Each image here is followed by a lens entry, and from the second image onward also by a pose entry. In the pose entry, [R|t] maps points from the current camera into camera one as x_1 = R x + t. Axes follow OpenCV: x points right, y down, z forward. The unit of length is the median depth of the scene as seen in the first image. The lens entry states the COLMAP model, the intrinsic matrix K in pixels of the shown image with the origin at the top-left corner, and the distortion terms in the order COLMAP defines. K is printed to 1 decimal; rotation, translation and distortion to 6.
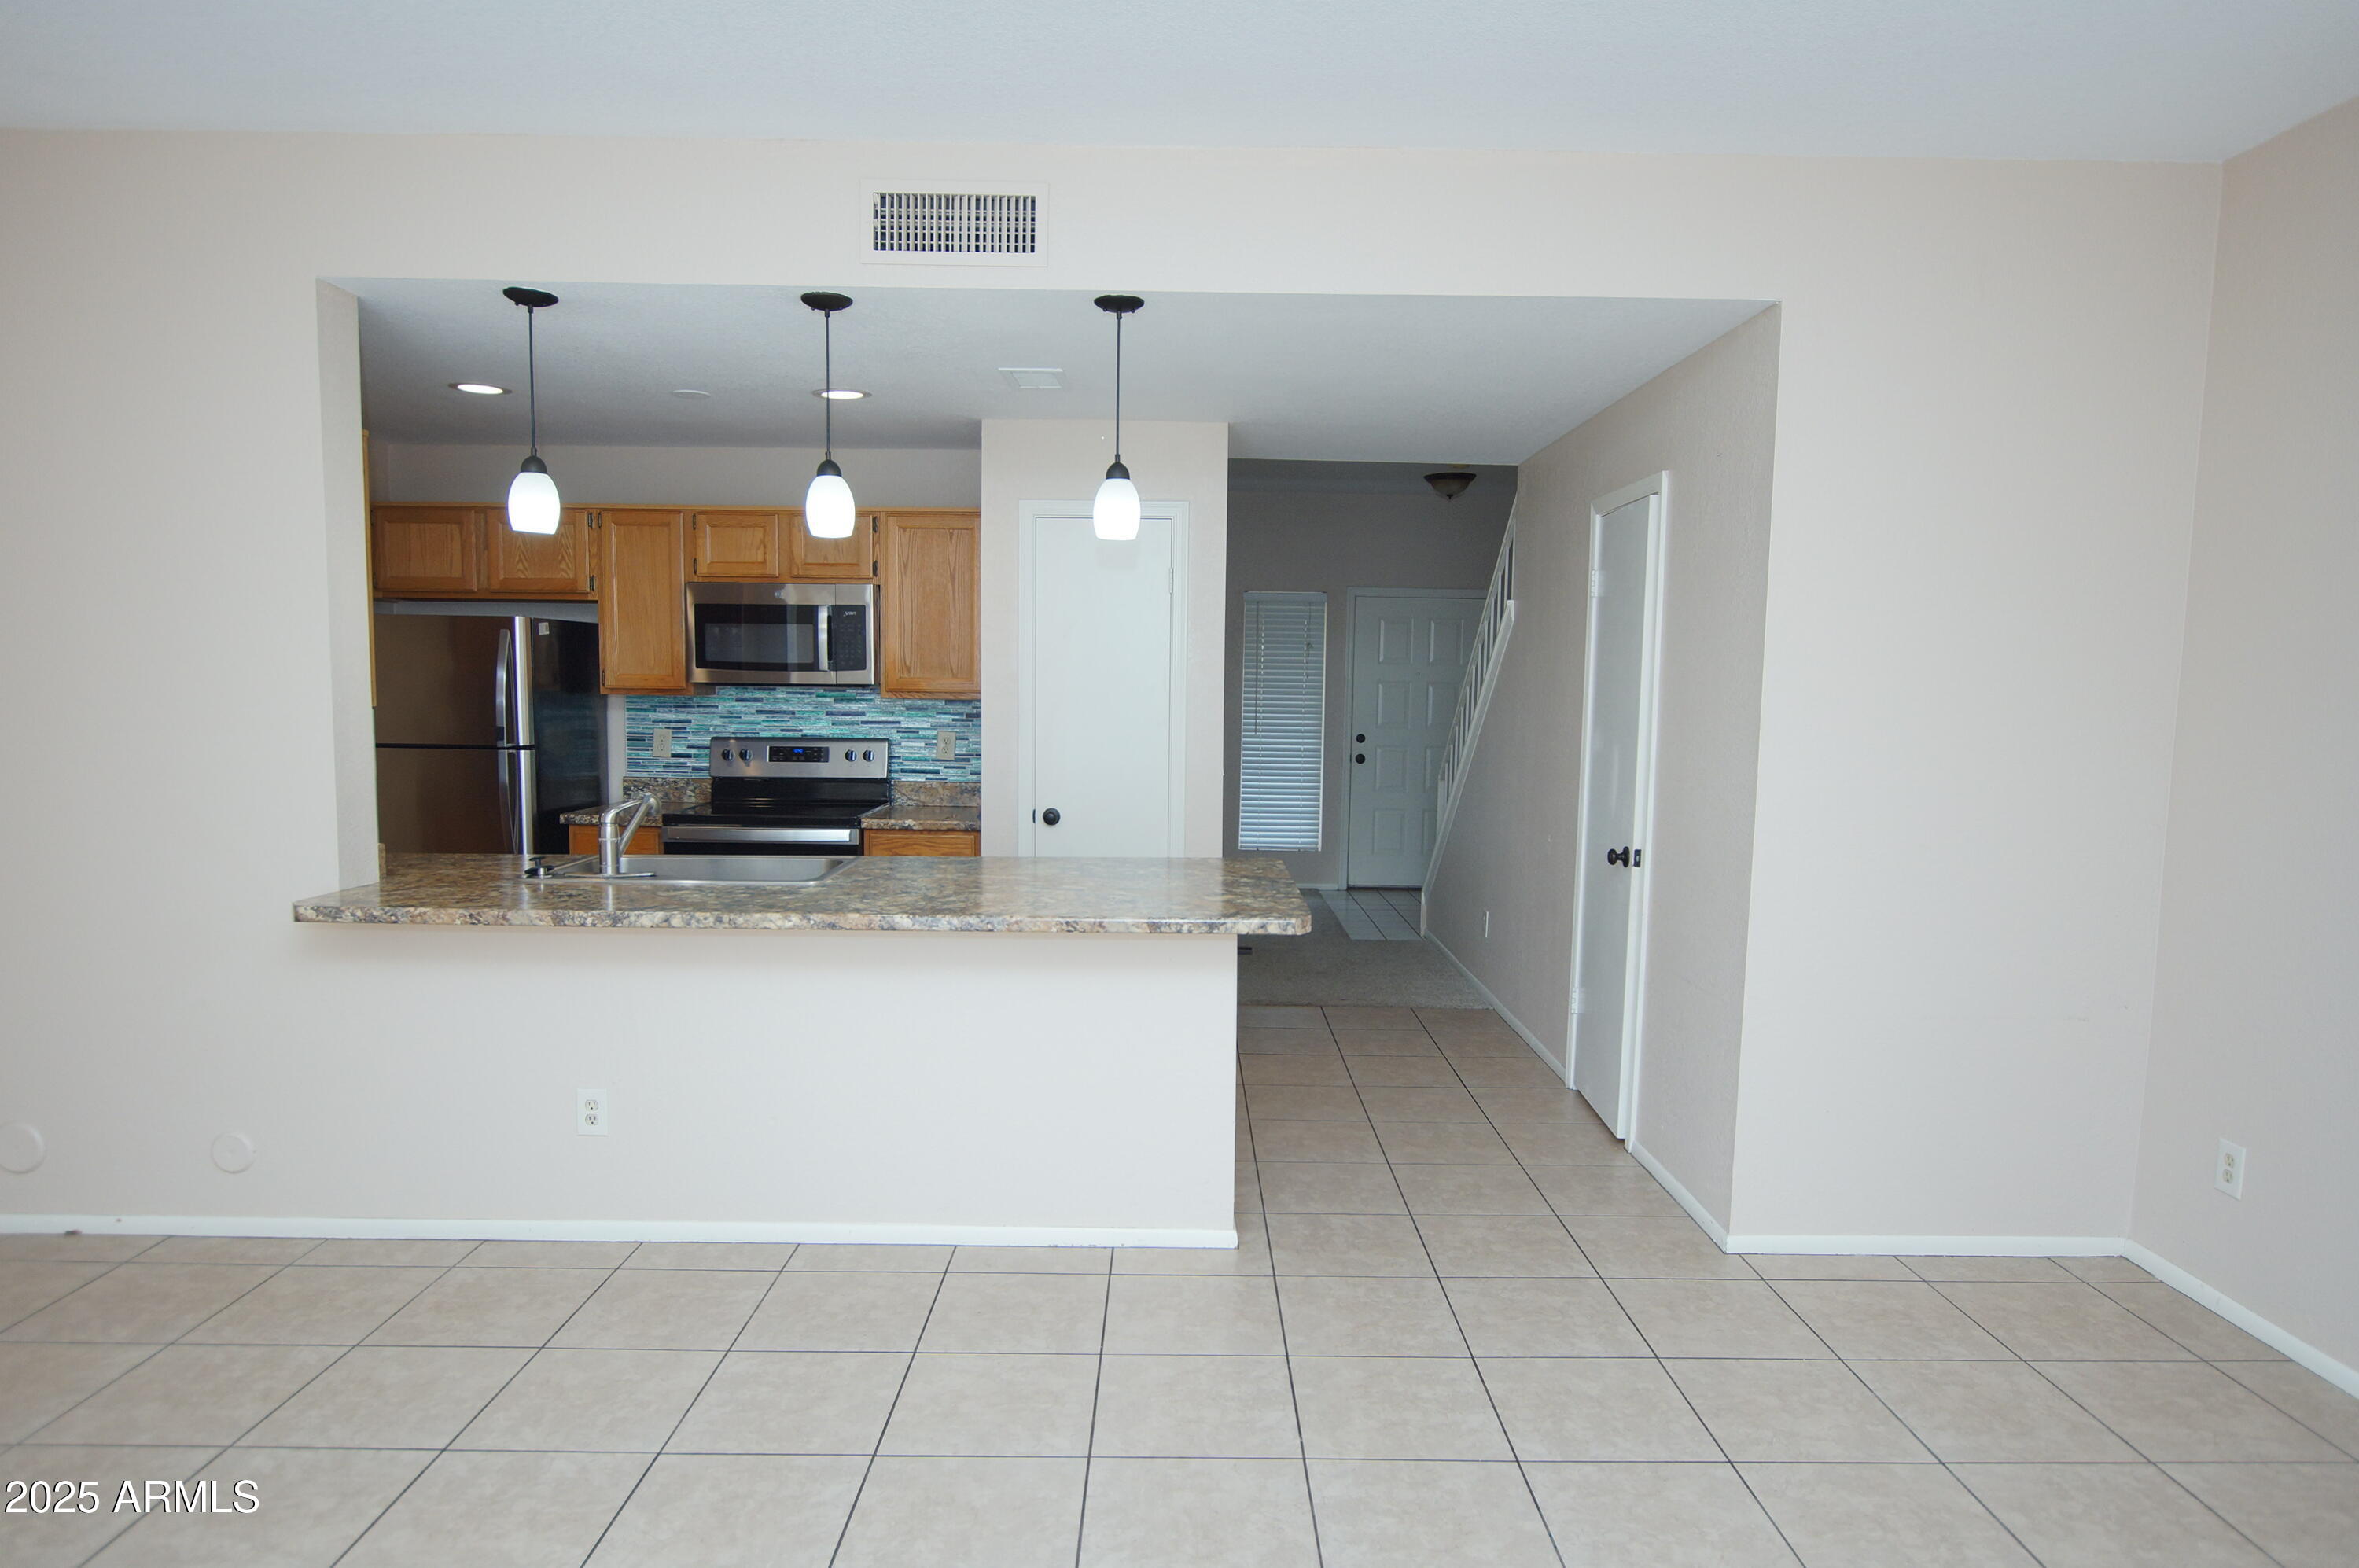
lens RADIAL K [[1397.3, 0, 1177.1], [0, 1397.3, 806.8], [0, 0, 1]] dist [-0.022410, 0.015264]
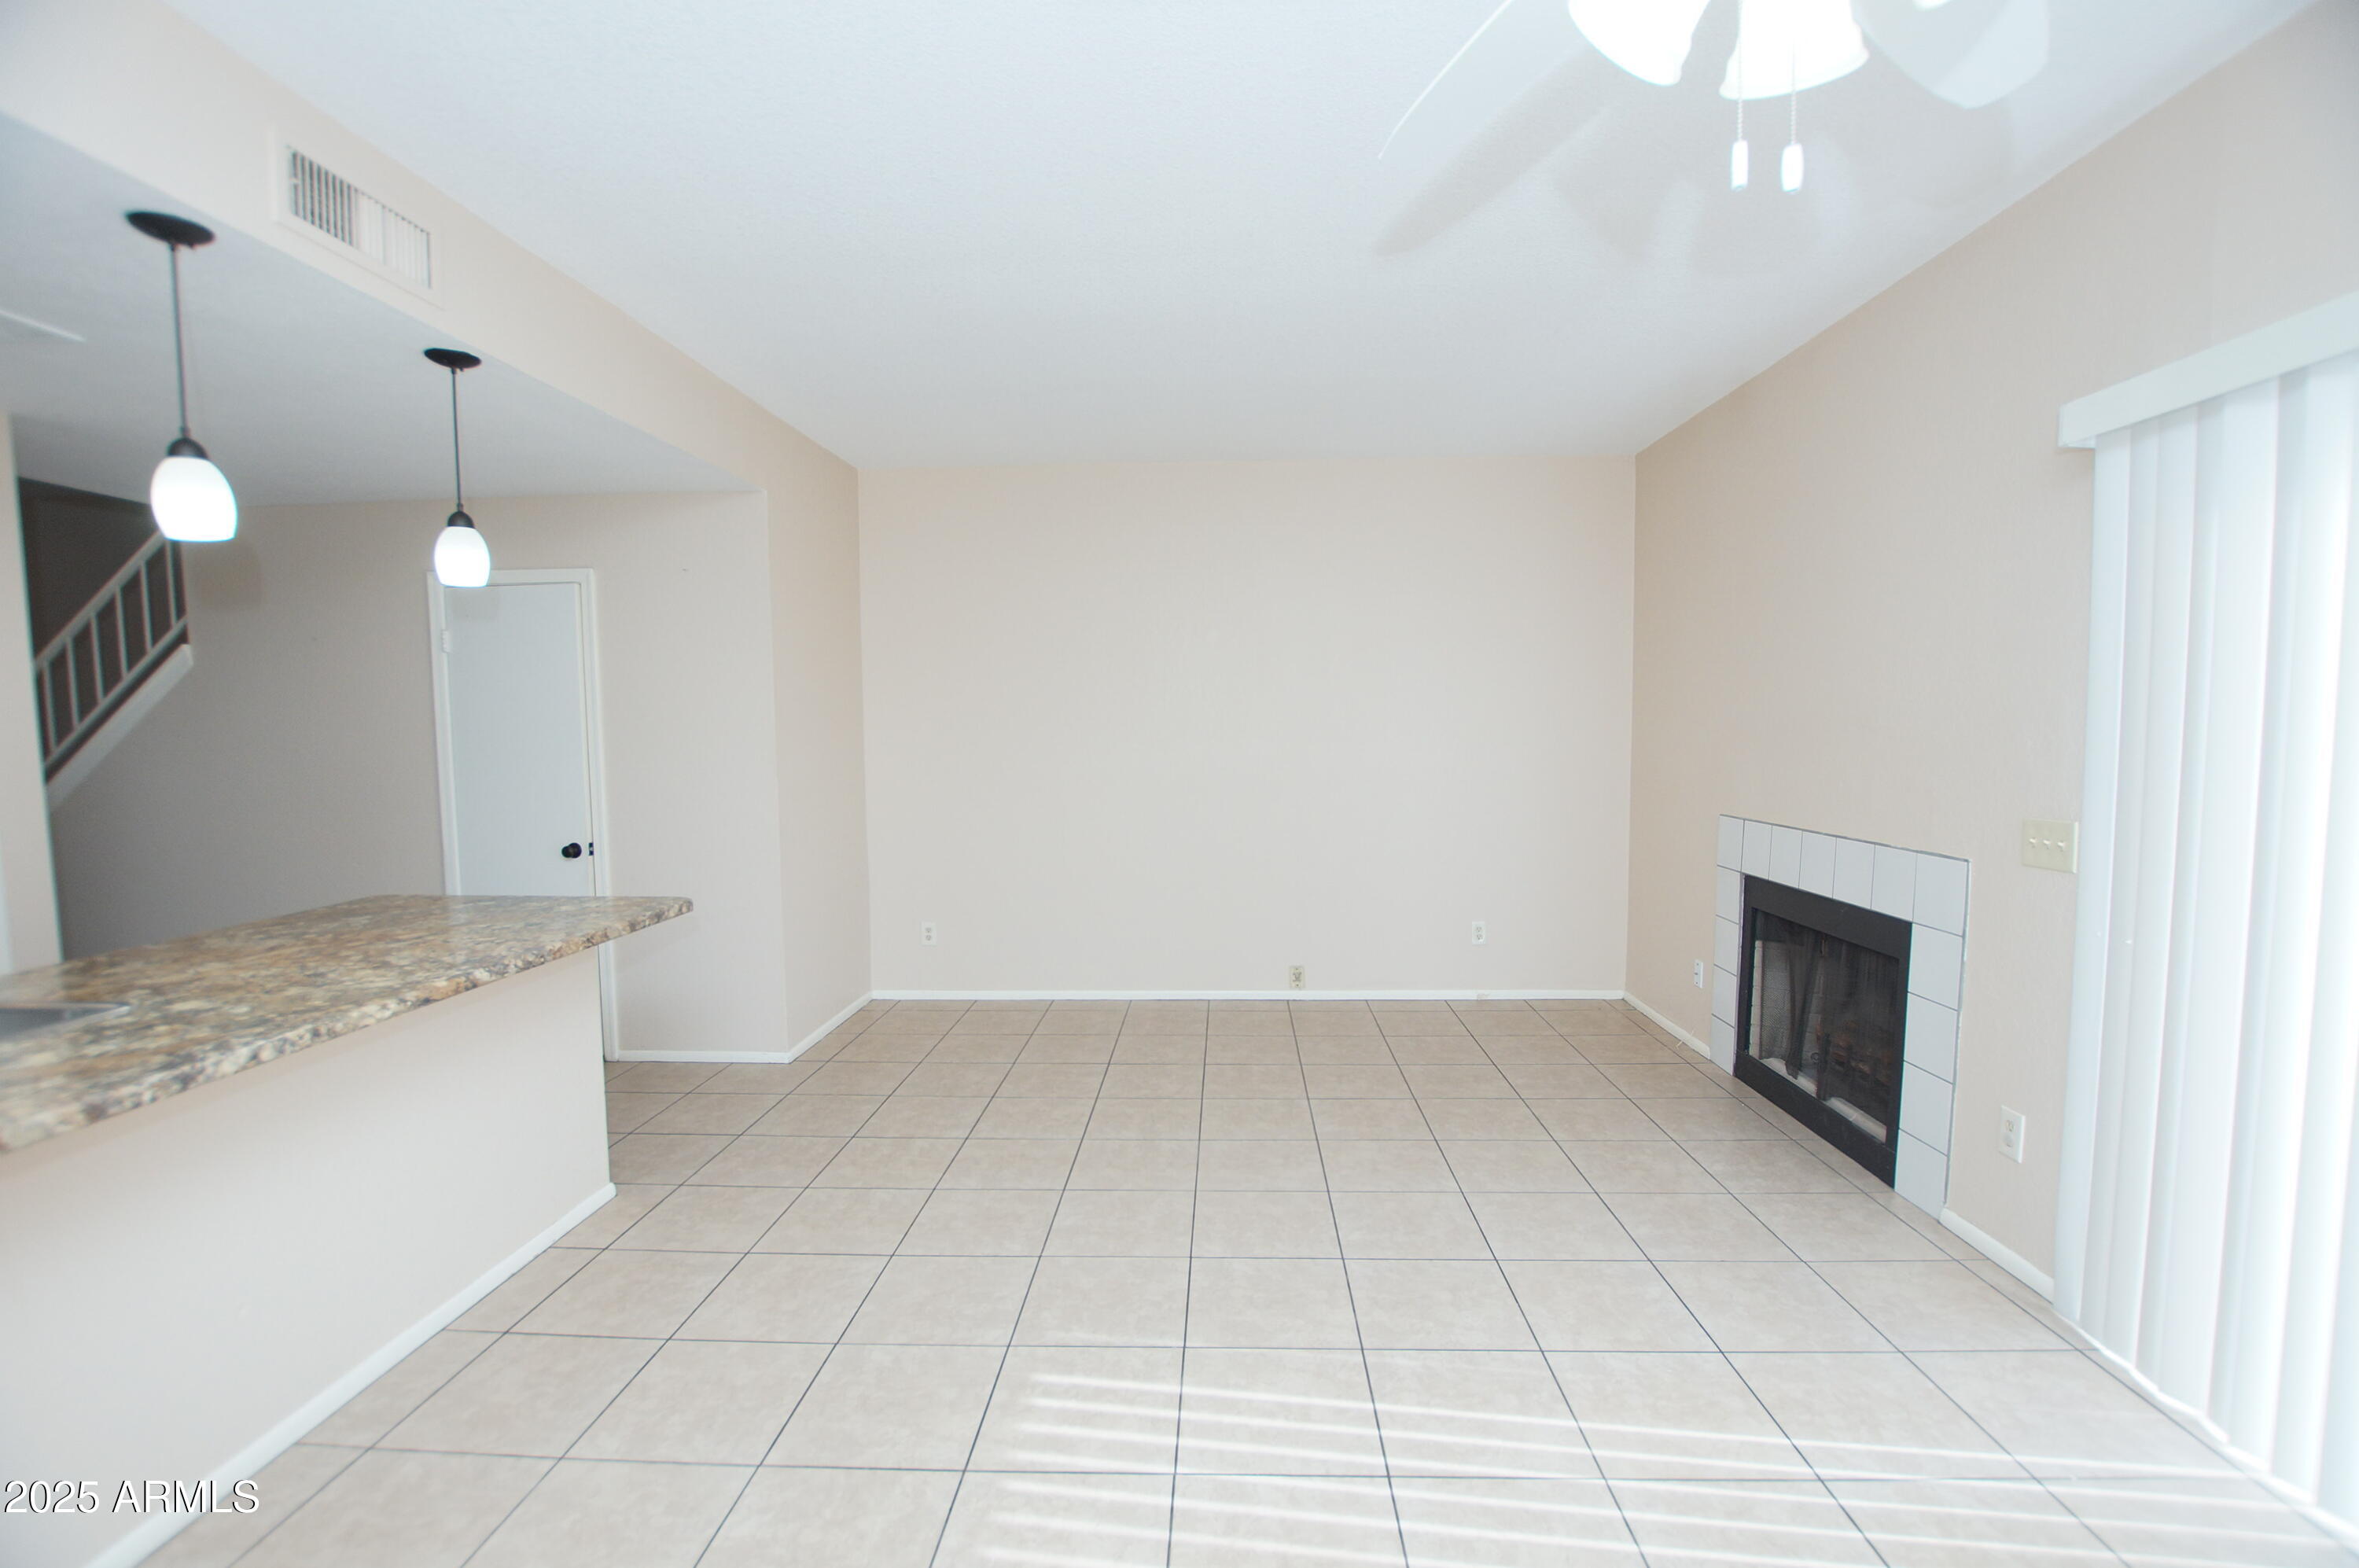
lens RADIAL K [[1032.5, 0, 1181.9], [0, 1032.5, 811.6], [0, 0, 1]] dist [-0.035482, 0.000235]
pose [[0.050278, -0.096564, 0.994056, -0.771048], [0.108498, 0.989952, 0.090678, -0.034993], [-0.992824, 0.103294, 0.060250, 0.437830]]
